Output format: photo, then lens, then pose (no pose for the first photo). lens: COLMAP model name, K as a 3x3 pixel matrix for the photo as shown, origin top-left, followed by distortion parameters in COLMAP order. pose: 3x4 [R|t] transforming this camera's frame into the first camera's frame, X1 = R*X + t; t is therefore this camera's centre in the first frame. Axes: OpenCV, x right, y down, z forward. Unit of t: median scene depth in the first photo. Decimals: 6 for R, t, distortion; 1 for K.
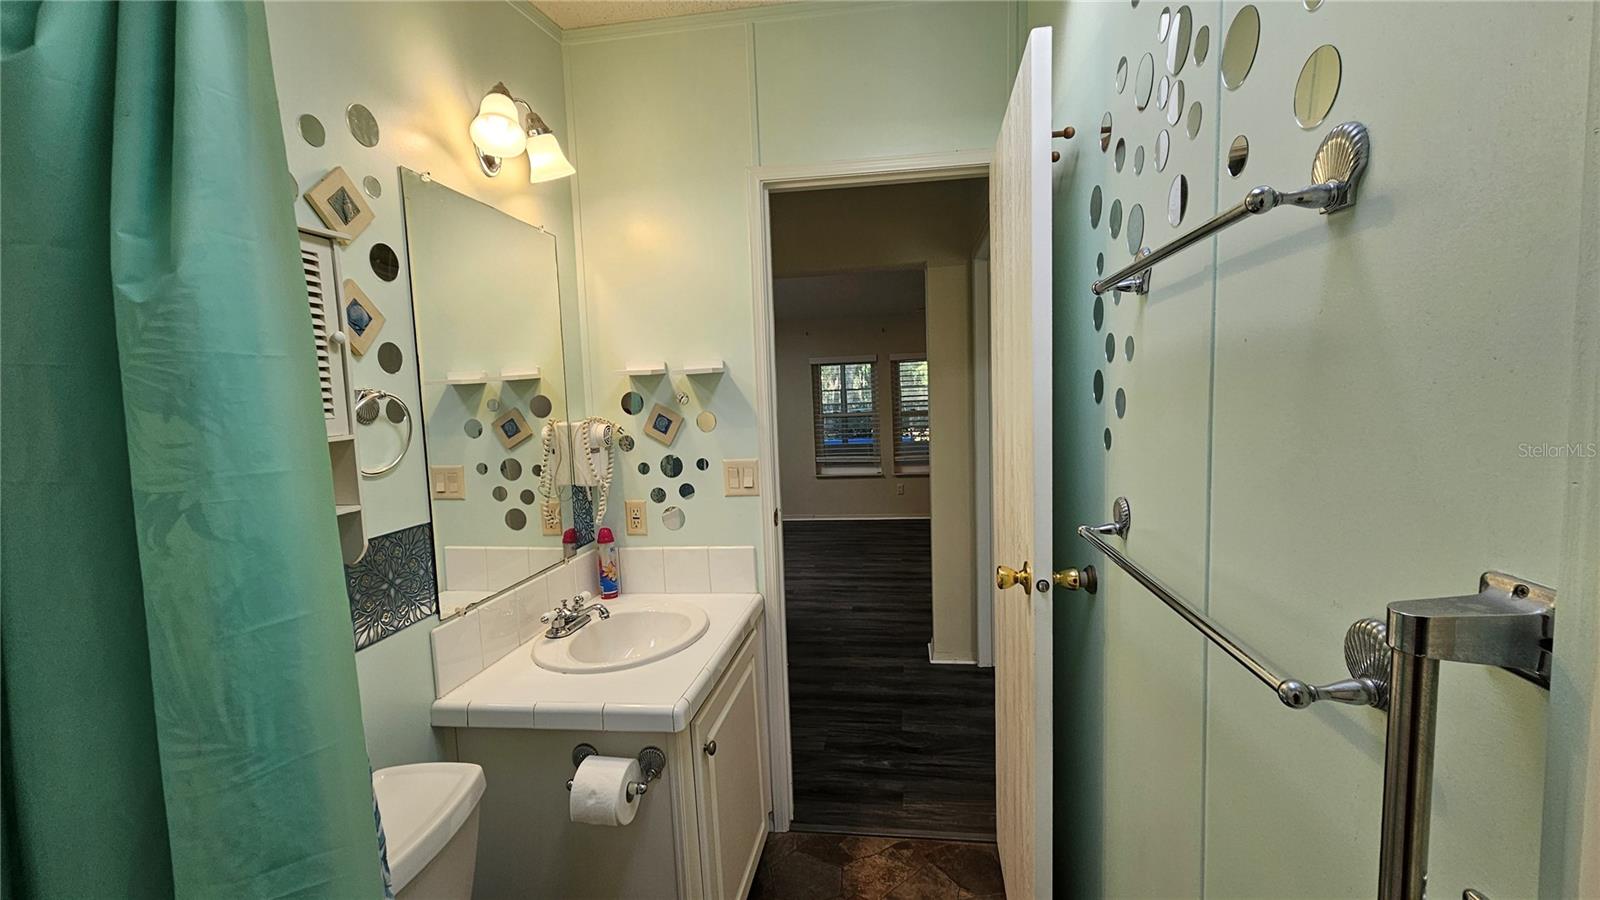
lens RADIAL K [[656.8, 0, 811.0], [0, 656.8, 455.8], [0, 0, 1]] dist [-0.000993, -0.000581]
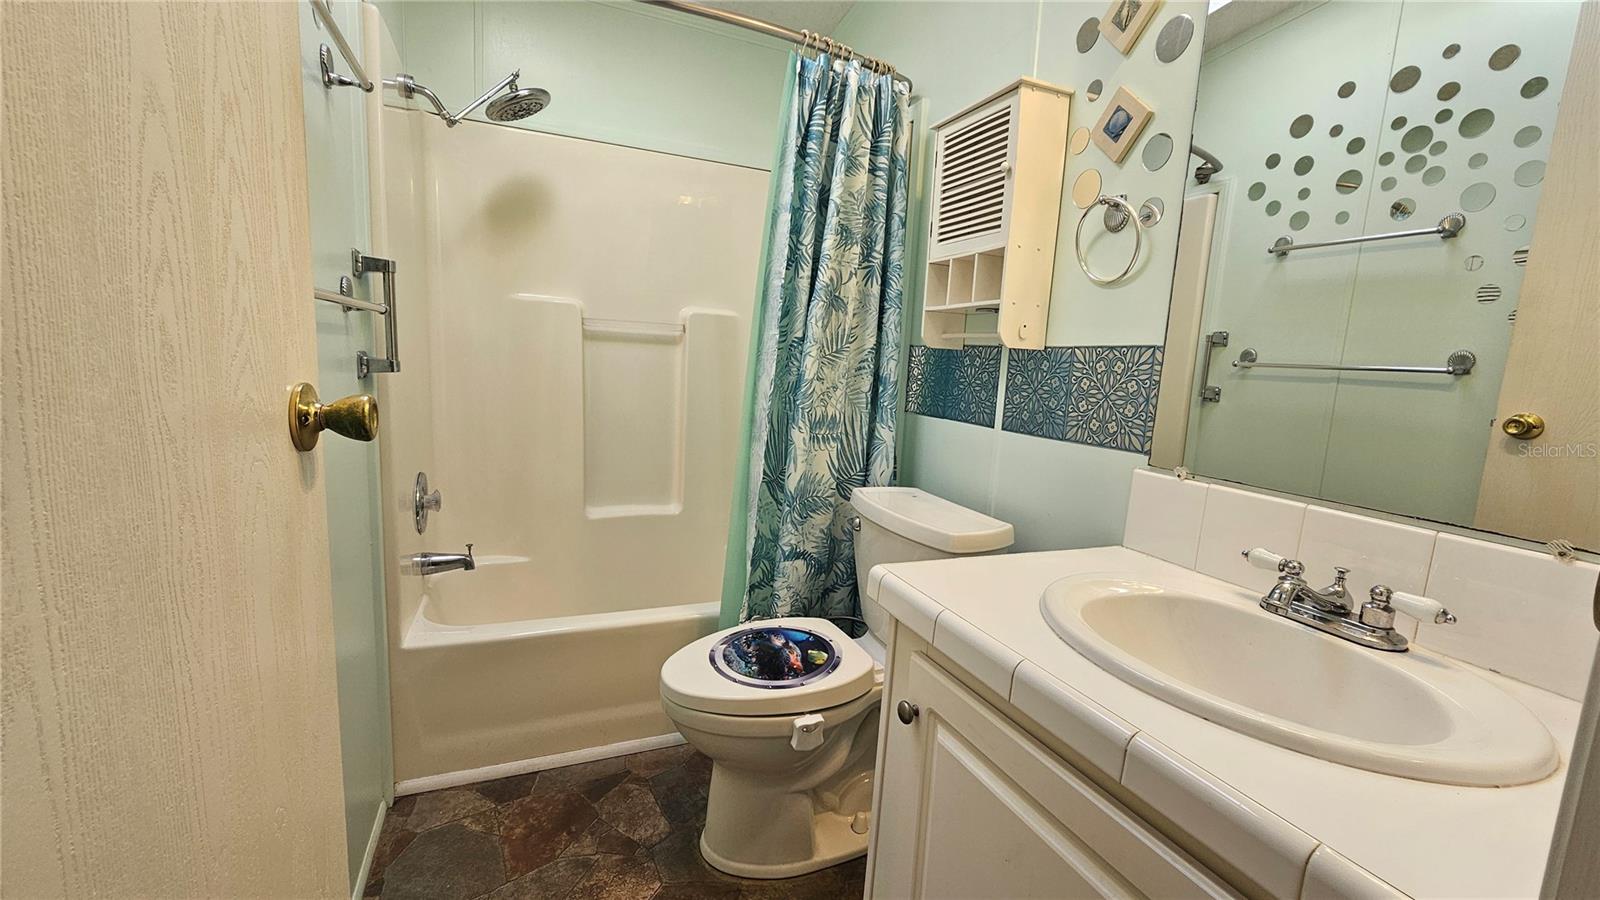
lens RADIAL K [[653.5, 0, 812.4], [0, 653.5, 458.6], [0, 0, 1]] dist [-0.001679, -0.000156]
pose [[-0.849825, 0.069055, -0.522522, 0.261801], [-0.069431, 0.968073, 0.240860, 0.076814], [0.522473, 0.240968, -0.817898, 1.579194]]
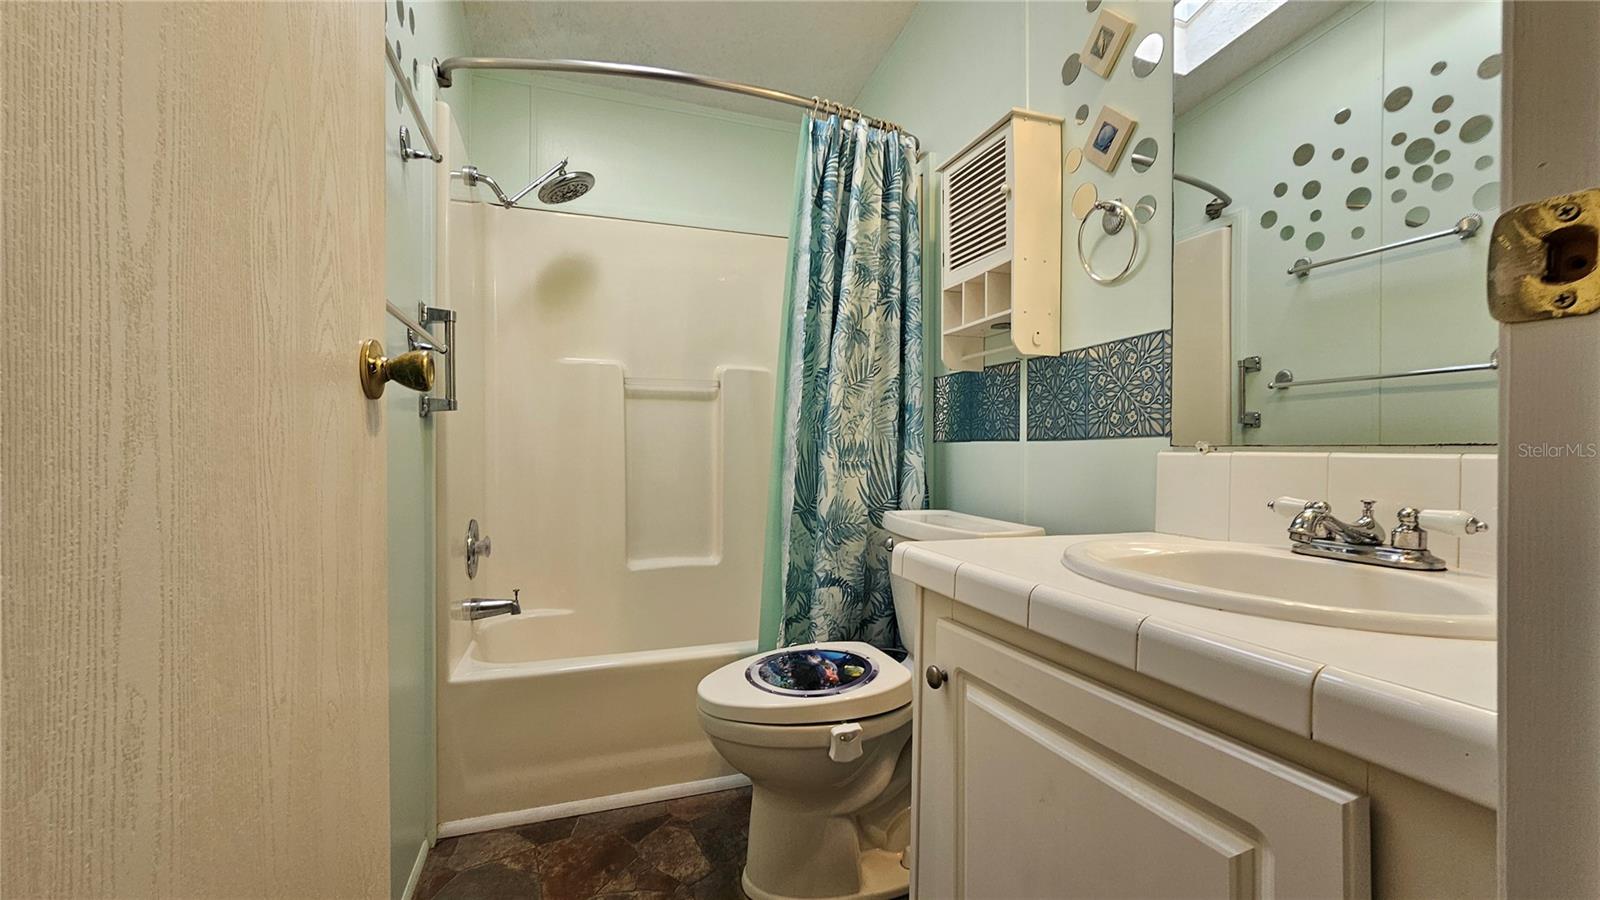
lens RADIAL K [[656.8, 0, 811.0], [0, 656.8, 455.8], [0, 0, 1]] dist [-0.000993, -0.000581]
pose [[-0.881867, 0.040108, -0.469790, 0.263195], [-0.011465, 0.994257, 0.106405, 0.193482], [0.471359, 0.099221, -0.876342, 1.649307]]
